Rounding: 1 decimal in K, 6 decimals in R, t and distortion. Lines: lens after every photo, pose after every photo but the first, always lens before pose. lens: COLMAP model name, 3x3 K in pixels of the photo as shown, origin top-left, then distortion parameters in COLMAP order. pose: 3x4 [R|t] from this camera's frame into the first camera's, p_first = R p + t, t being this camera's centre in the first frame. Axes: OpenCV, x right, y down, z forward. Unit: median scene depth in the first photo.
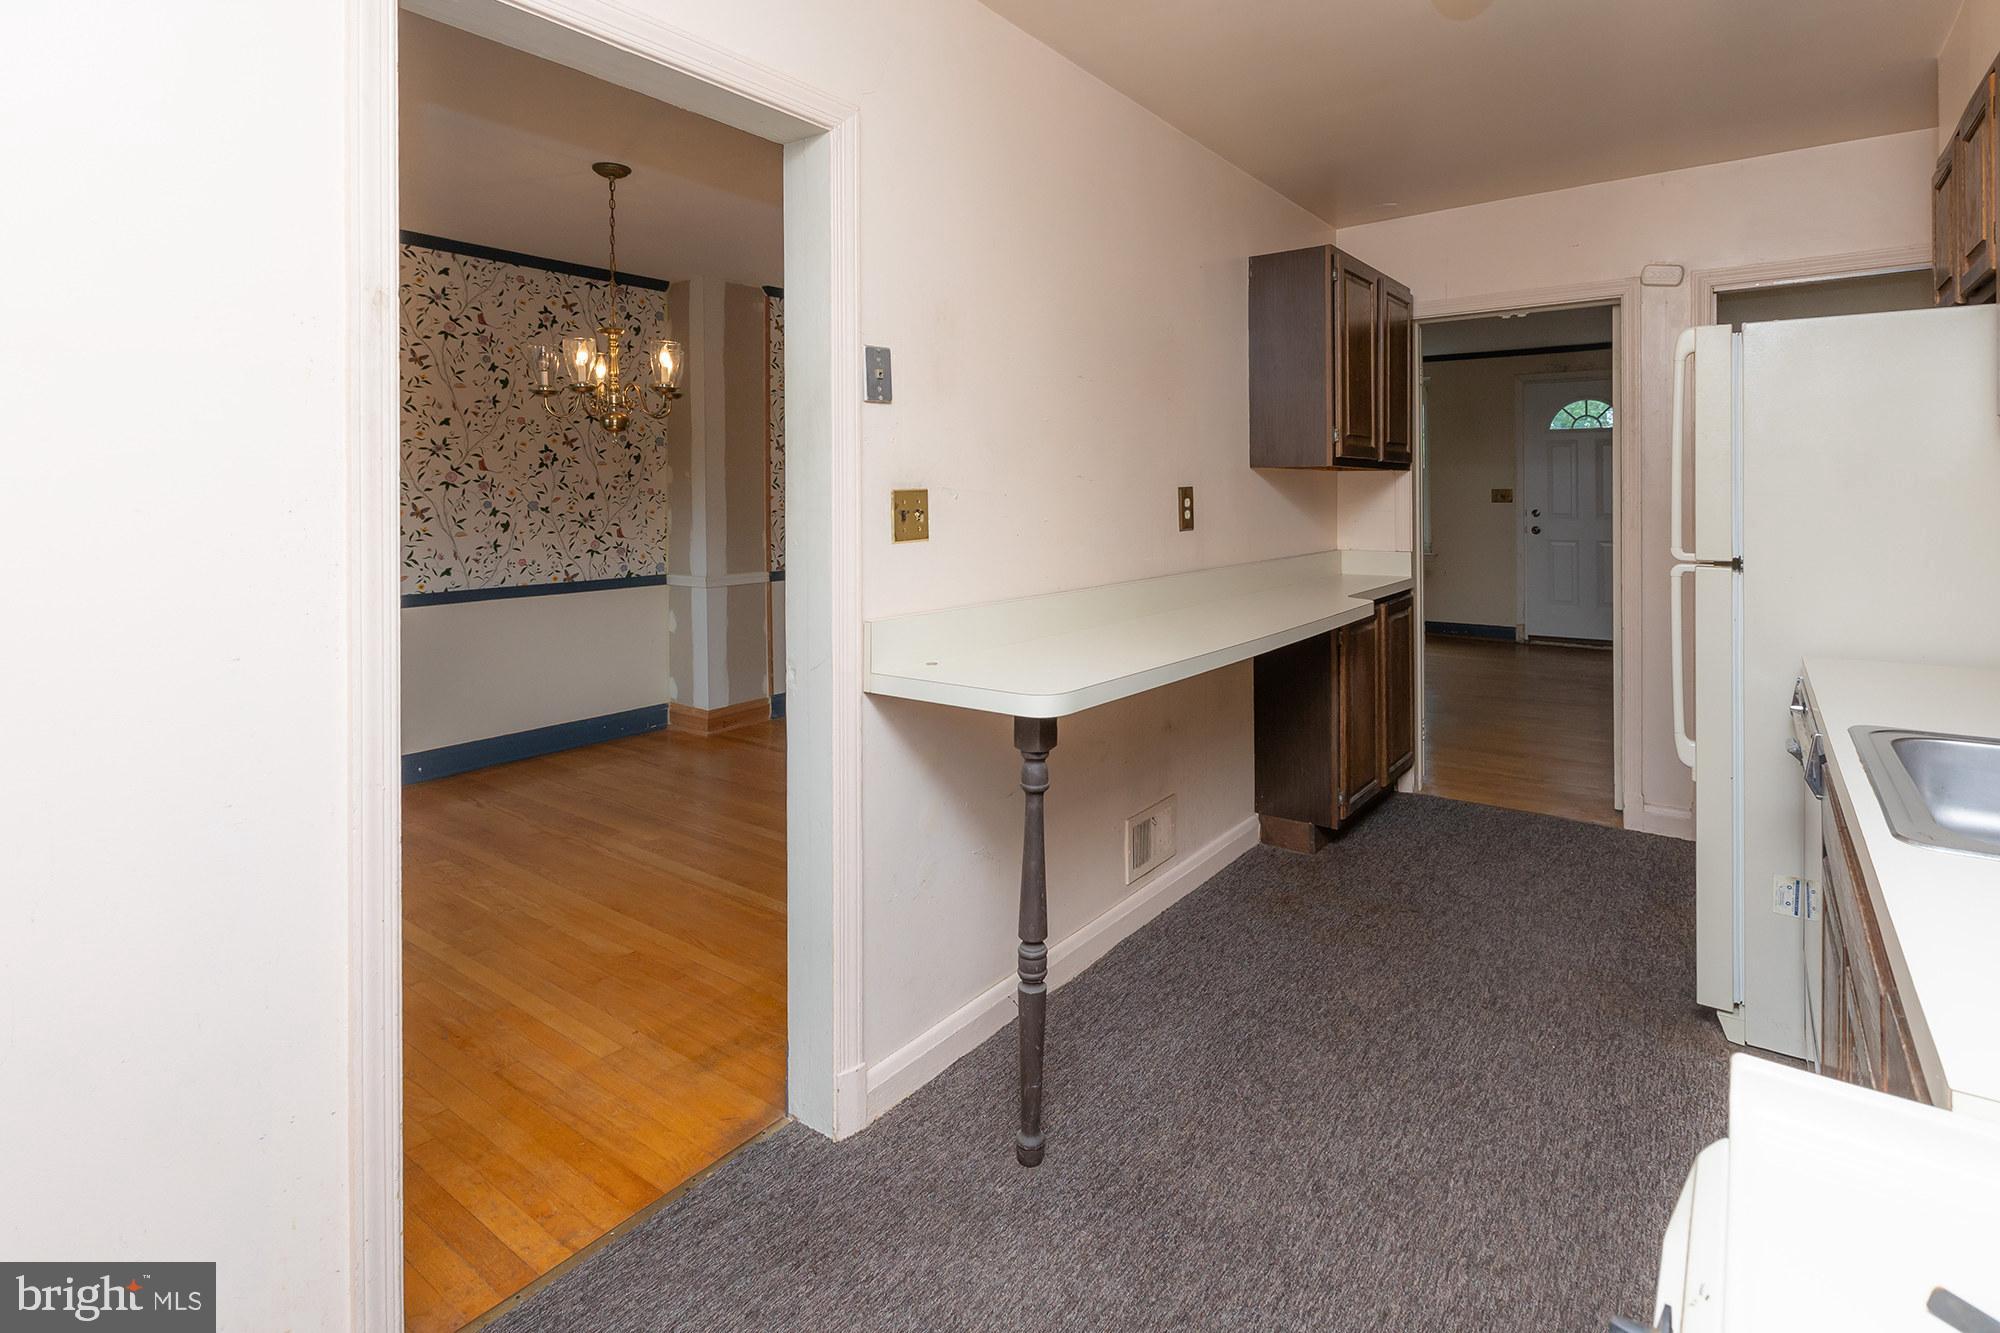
lens RADIAL K [[946.7, 0, 1000.0], [0, 946.7, 666.5], [0, 0, 1]] dist [-0.028214, 0.000054]
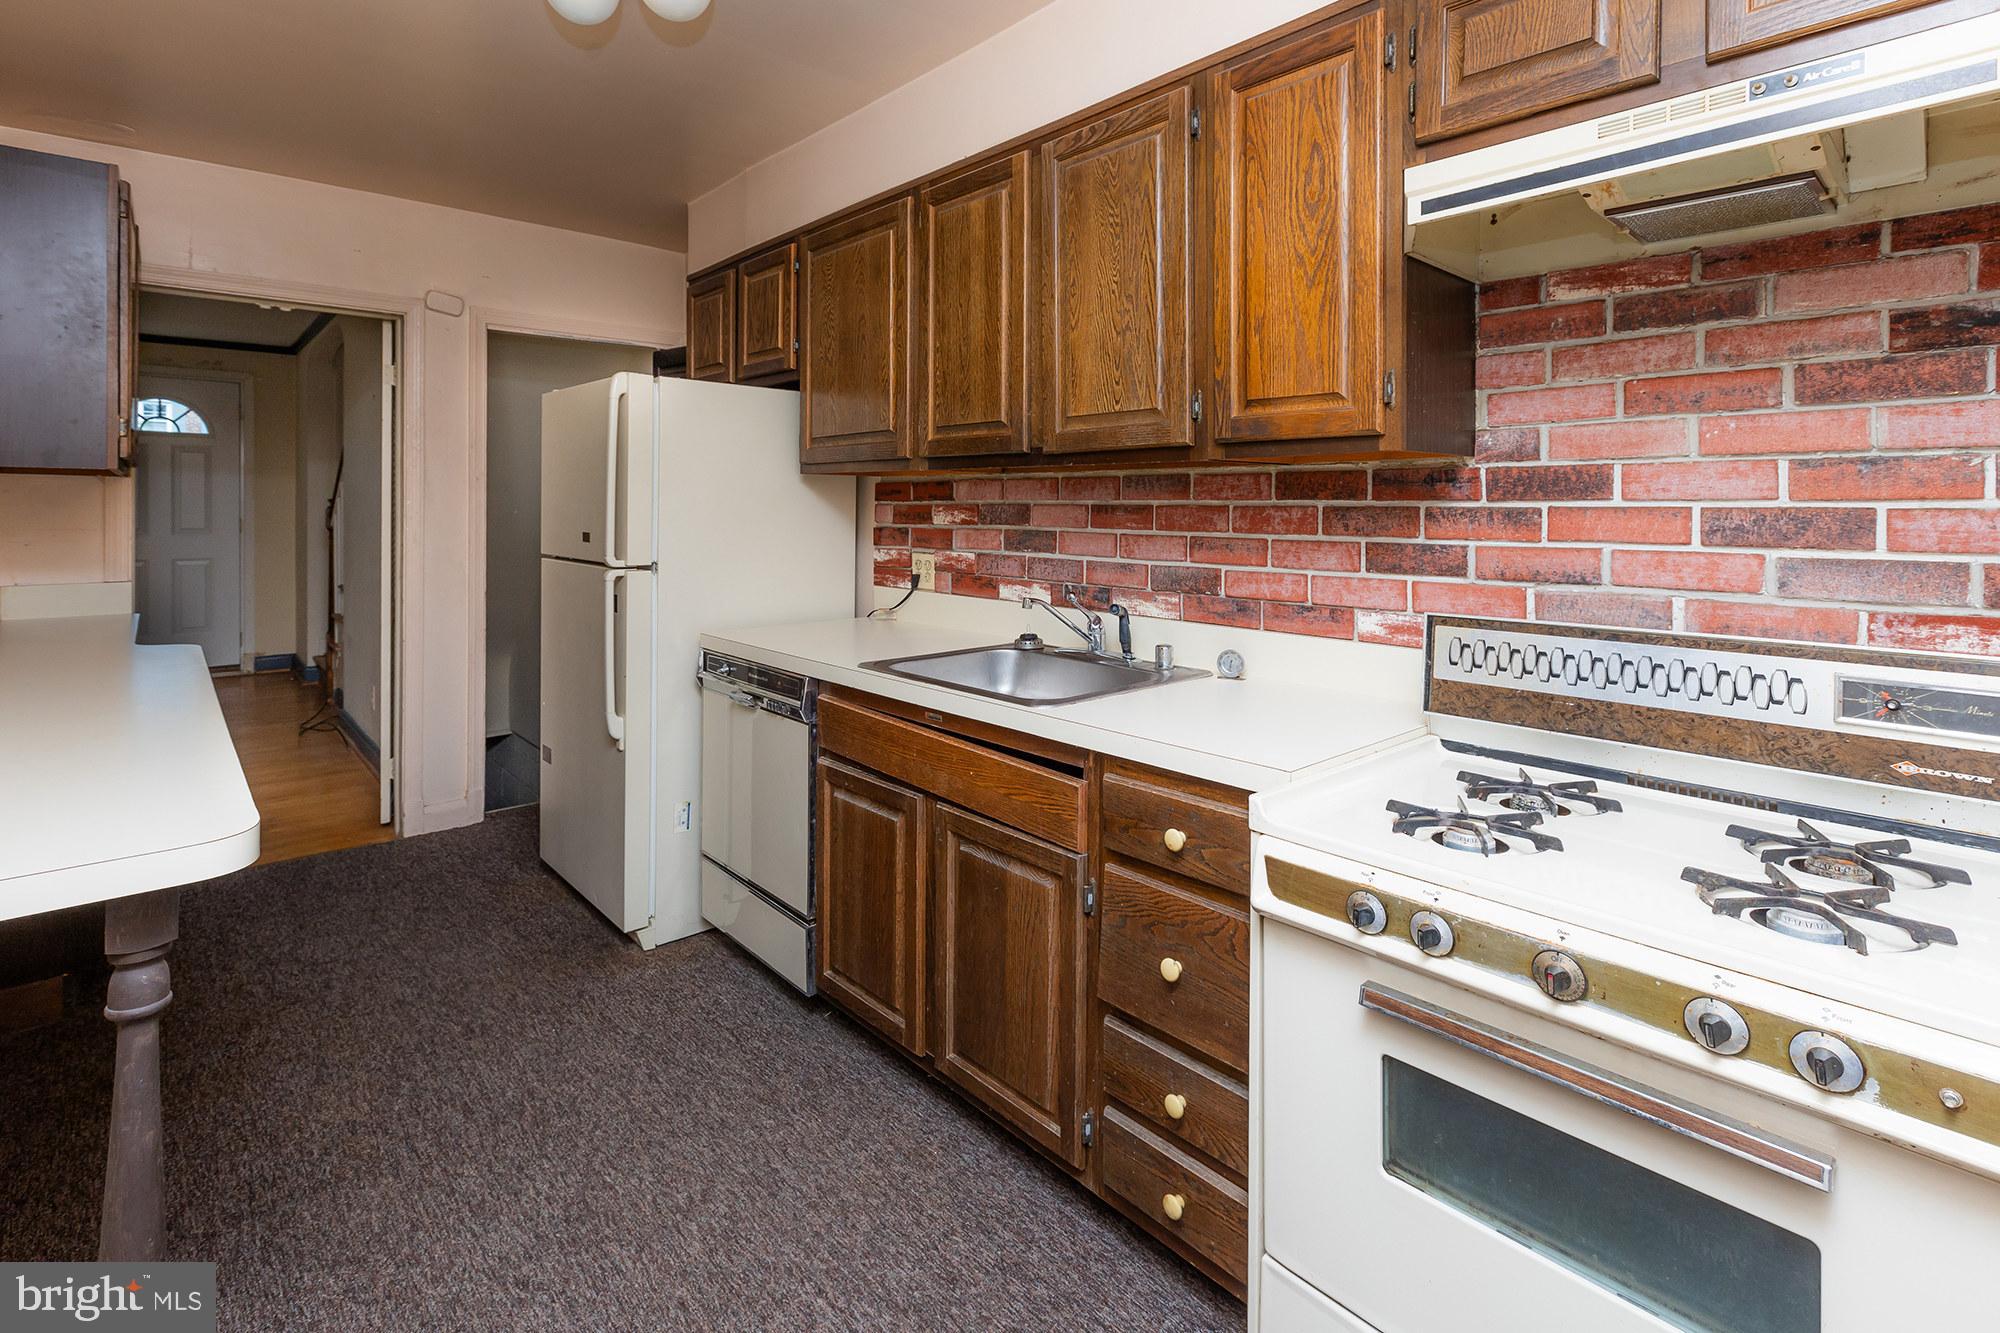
lens RADIAL K [[937.5, 0, 1000.0], [0, 937.5, 666.5], [0, 0, 1]] dist [-0.000028, -0.000346]
pose [[0.174965, -0.153762, 0.972494, -0.366728], [0.167534, 0.977975, 0.124487, -0.055582], [-0.970216, 0.141145, 0.196872, 0.303768]]
